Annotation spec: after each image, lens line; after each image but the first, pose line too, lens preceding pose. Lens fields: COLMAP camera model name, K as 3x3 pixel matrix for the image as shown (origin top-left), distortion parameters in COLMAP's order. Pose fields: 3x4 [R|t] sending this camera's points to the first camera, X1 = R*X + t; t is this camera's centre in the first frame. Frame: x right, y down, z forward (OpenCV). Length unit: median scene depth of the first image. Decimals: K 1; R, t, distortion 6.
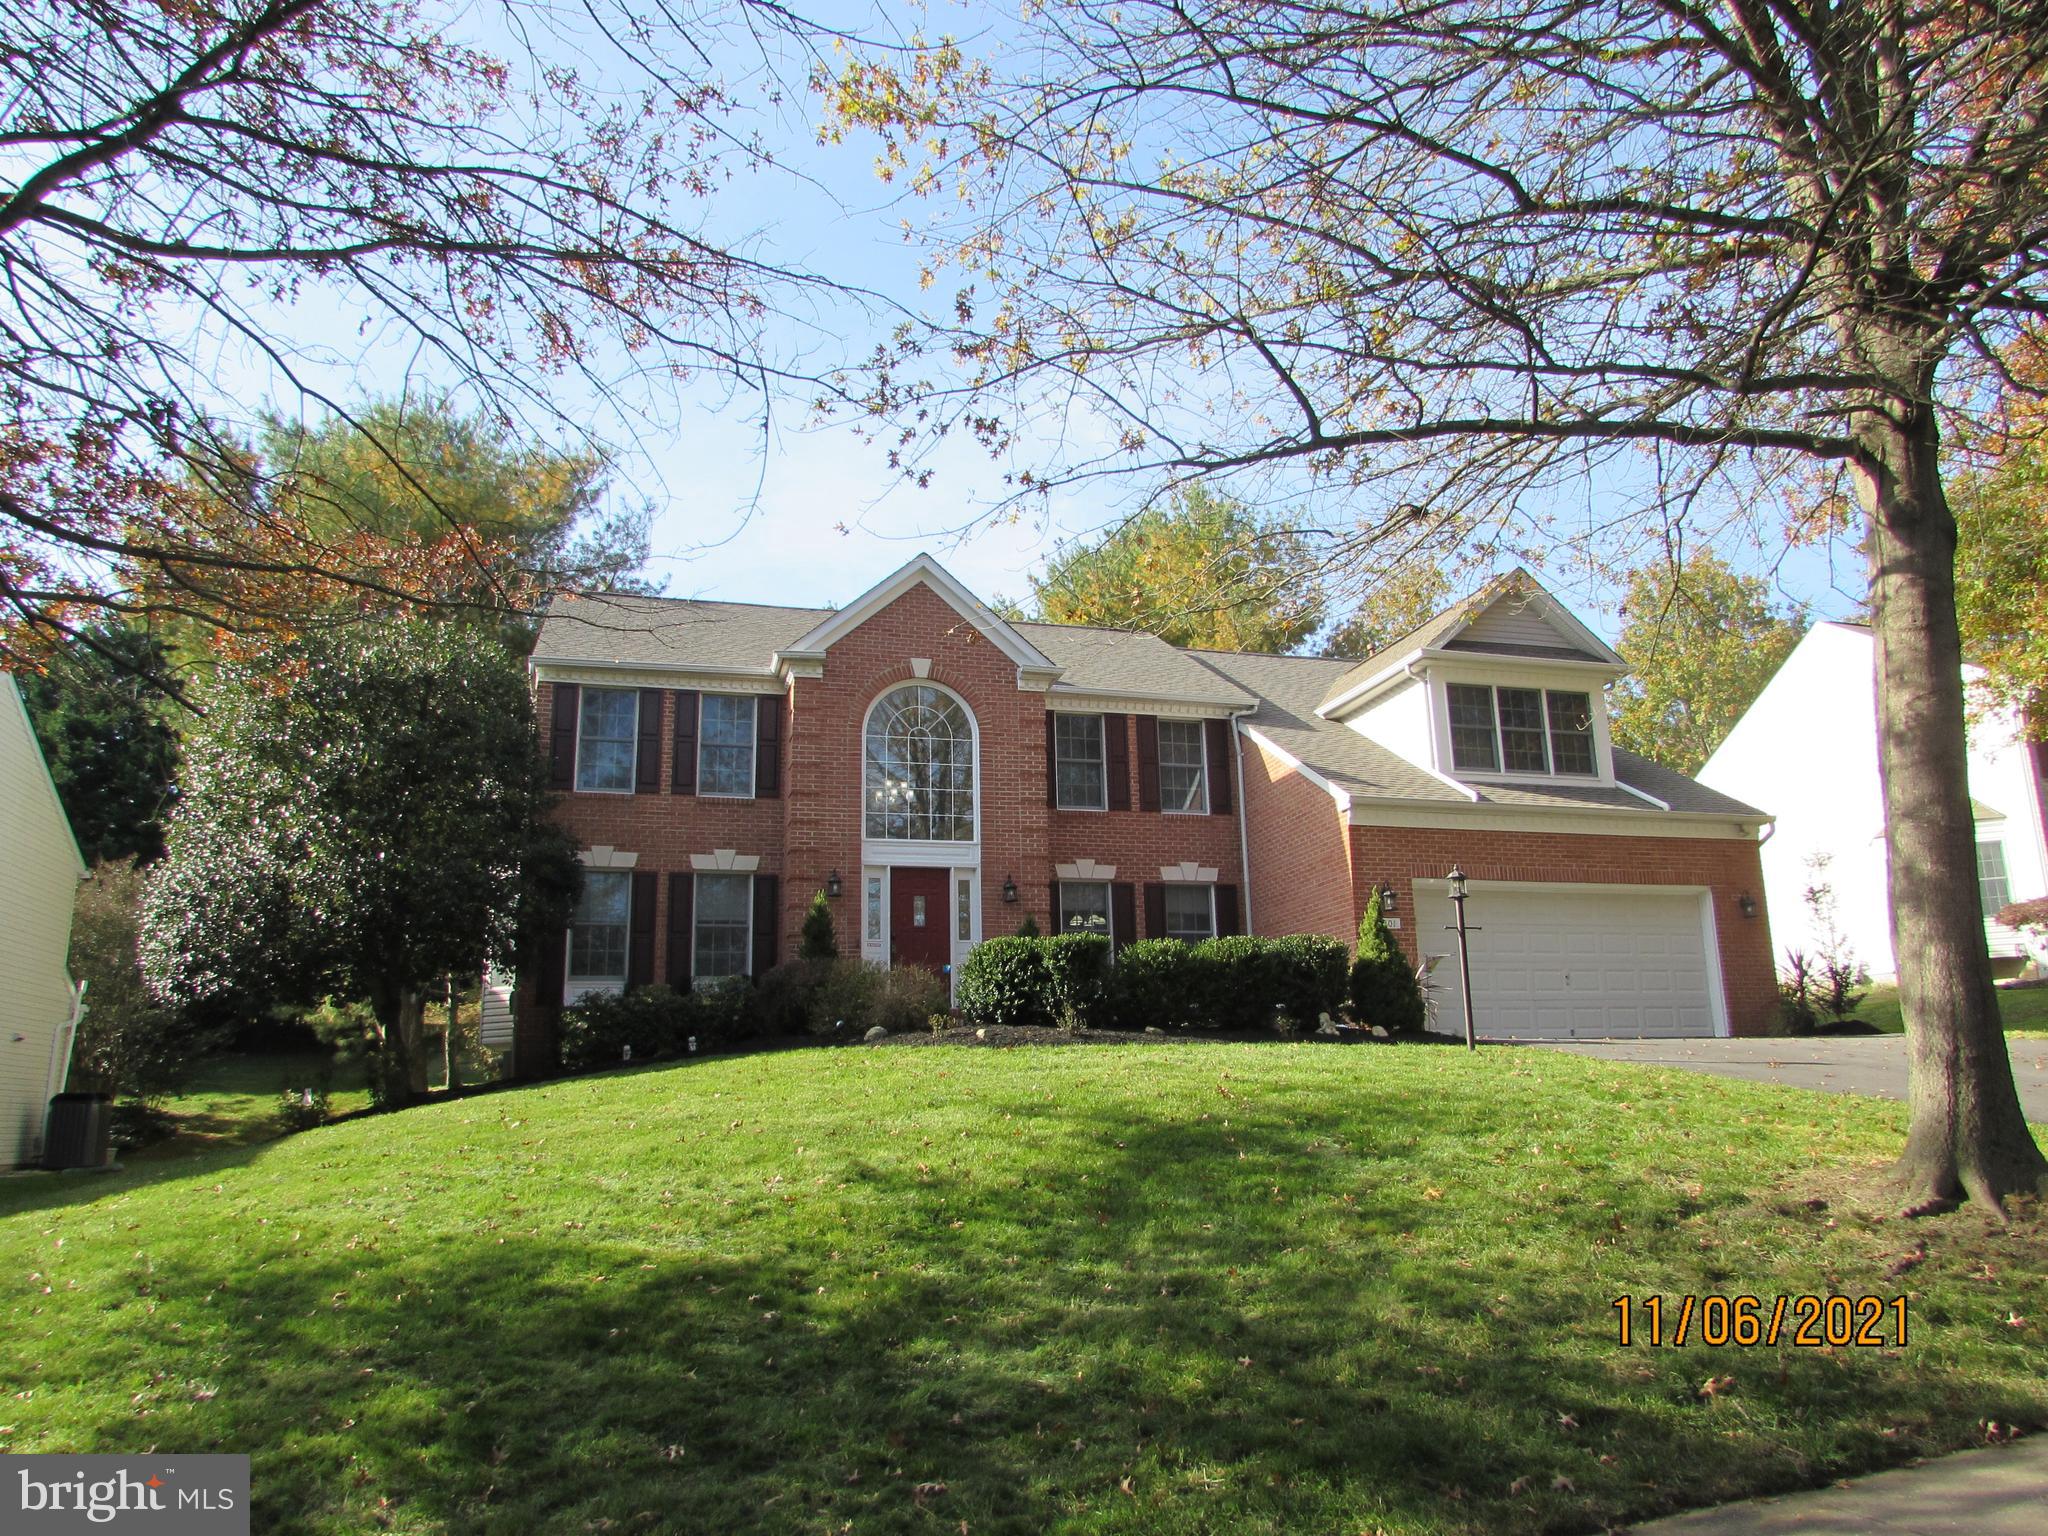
lens RADIAL K [[1459.4, 0, 1017.4], [0, 1459.4, 768.2], [0, 0, 1]] dist [-0.026479, 0.001642]
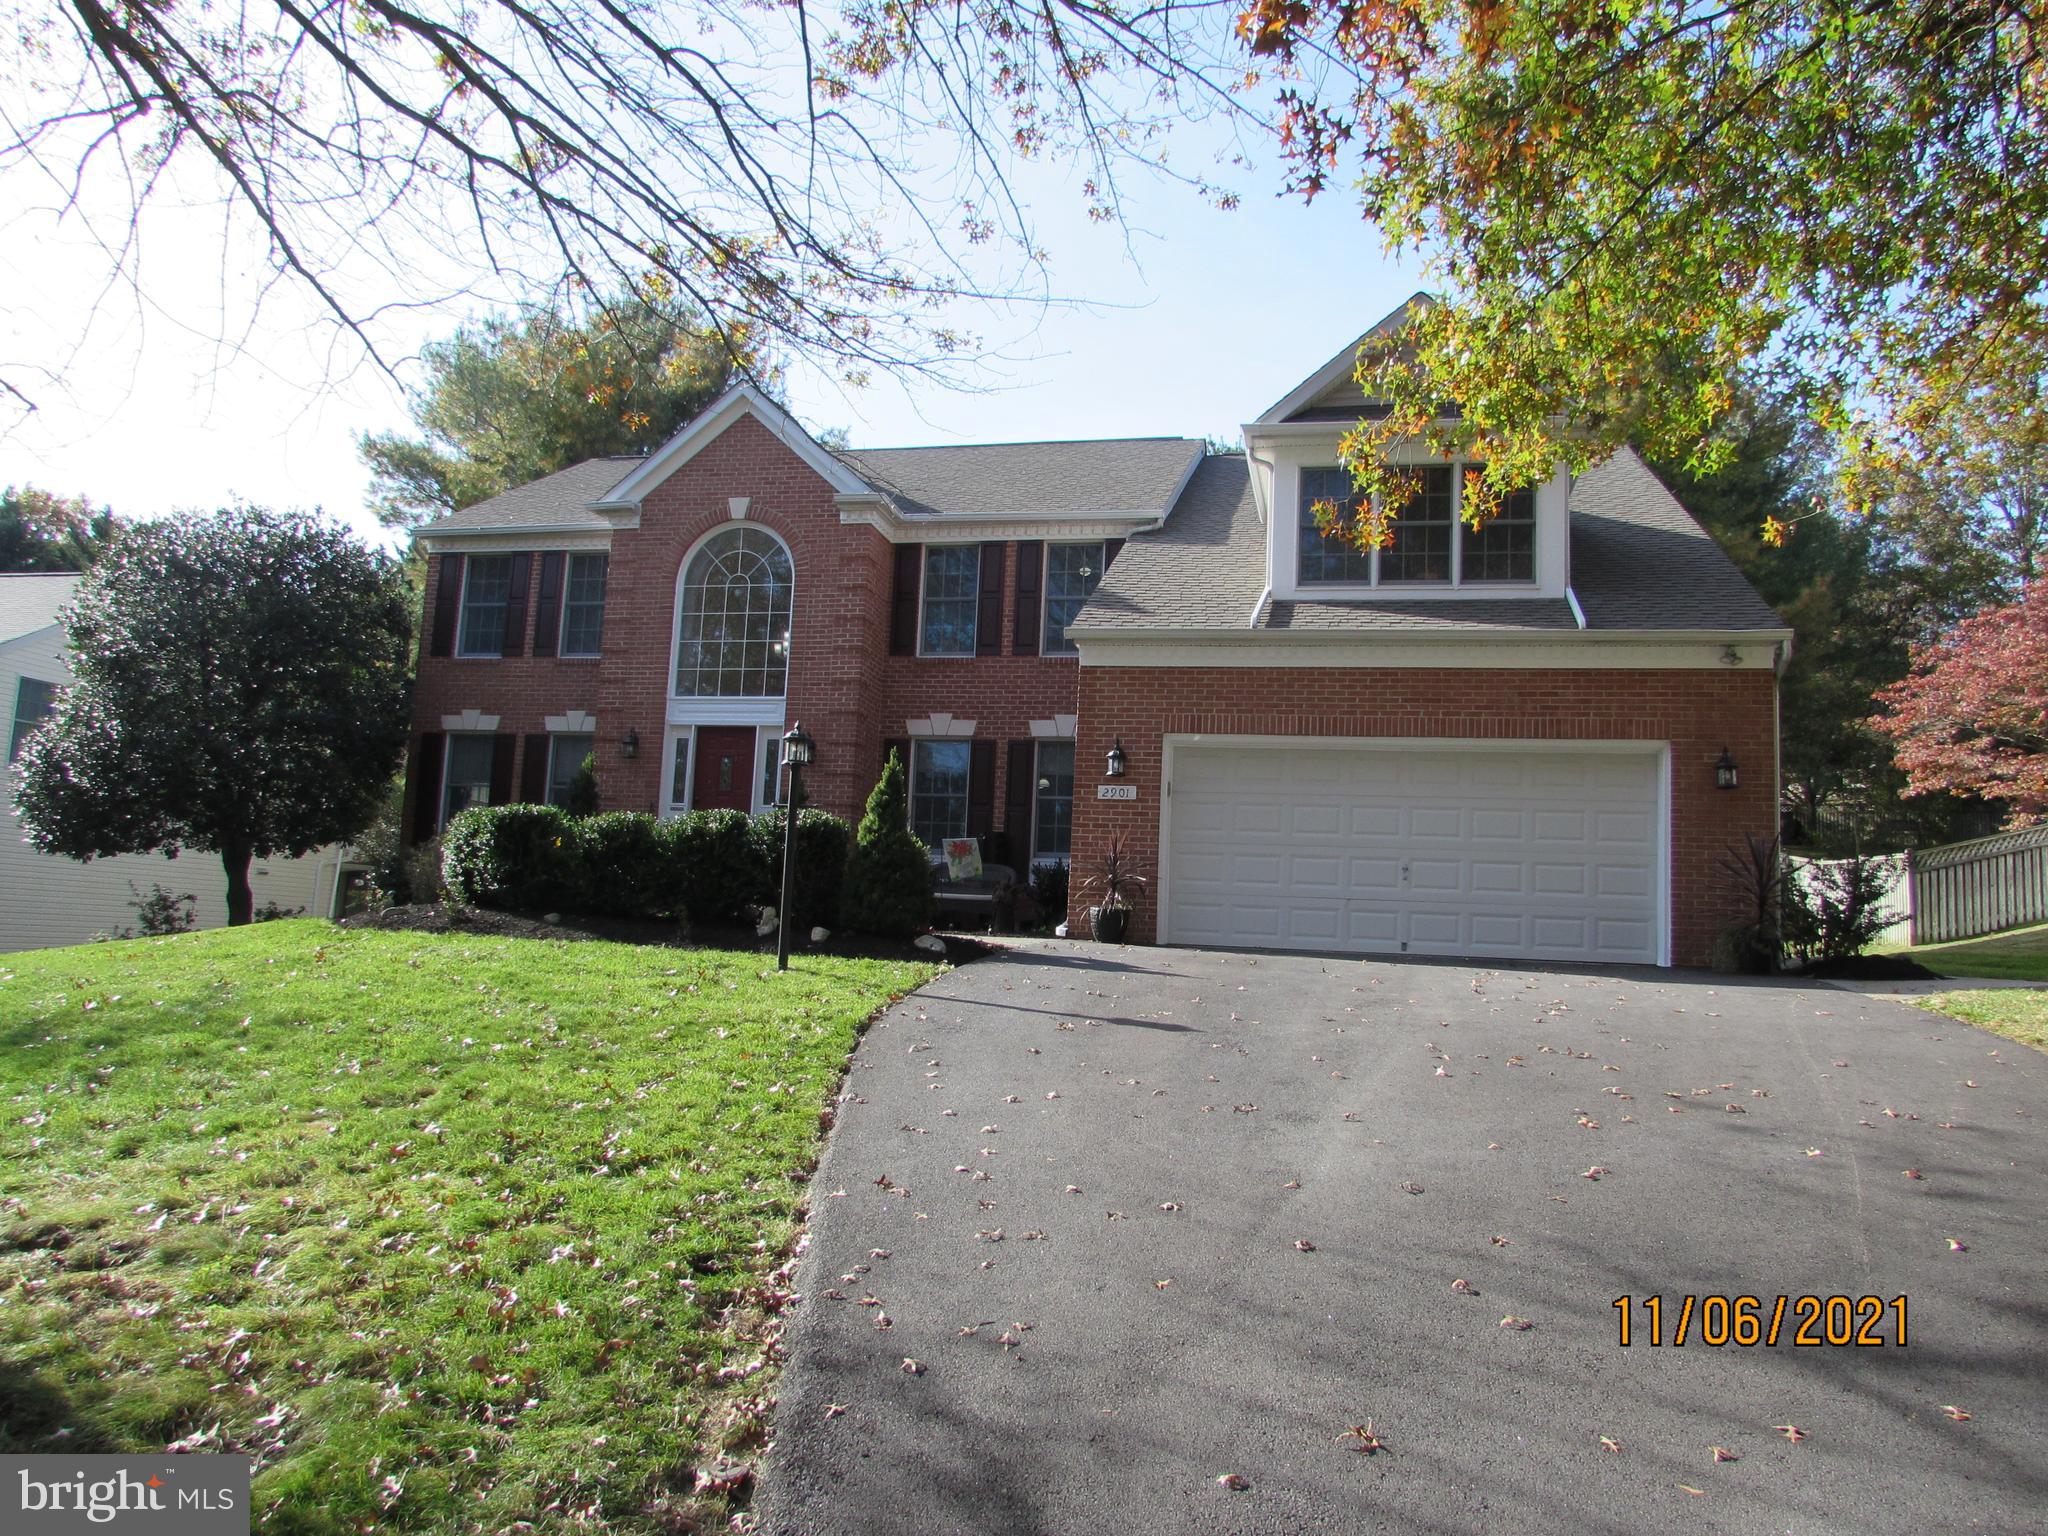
lens RADIAL K [[1459.4, 0, 1023.8], [0, 1459.4, 769.9], [0, 0, 1]] dist [-0.026479, 0.001642]
pose [[0.876471, 0.002120, -0.481451, 0.537651], [0.048065, 0.994609, 0.091882, 0.019484], [0.479050, -0.103673, 0.871644, 0.279158]]
